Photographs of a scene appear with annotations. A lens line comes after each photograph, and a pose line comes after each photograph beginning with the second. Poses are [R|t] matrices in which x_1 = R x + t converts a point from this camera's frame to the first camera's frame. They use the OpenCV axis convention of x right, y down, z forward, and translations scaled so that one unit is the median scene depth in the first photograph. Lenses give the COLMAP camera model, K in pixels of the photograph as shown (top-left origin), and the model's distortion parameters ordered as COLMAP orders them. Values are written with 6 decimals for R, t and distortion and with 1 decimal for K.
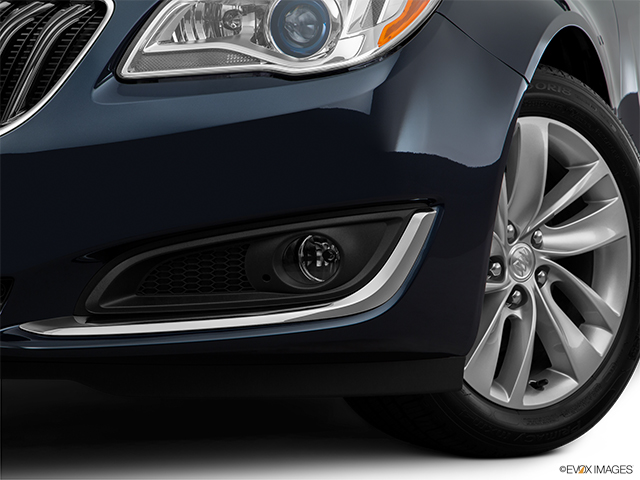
lens RADIAL K [[1643.8, 0, 320.0], [0, 1643.8, 240.0], [0, 0, 1]] dist [0.141268, 1.147229]
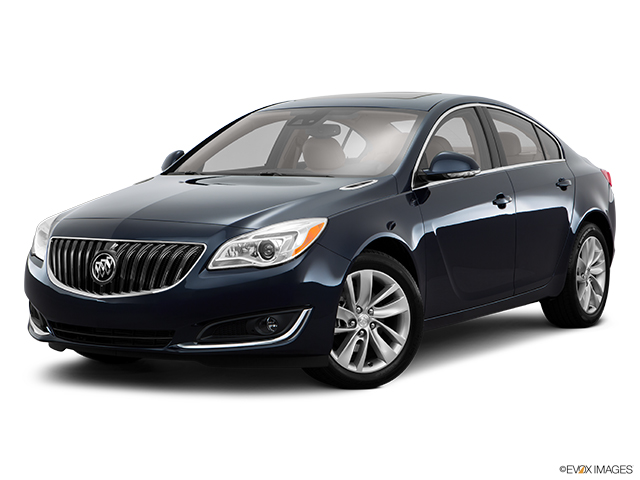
lens RADIAL K [[1227.7, 0, 320.0], [0, 1227.7, 240.0], [0, 0, 1]] dist [0.026368, 0.058337]
pose [[0.984192, 0.004864, -0.177041, 0.429831], [-0.004053, 0.999980, 0.004940, -0.137720], [0.177061, -0.004145, 0.984191, -1.102802]]
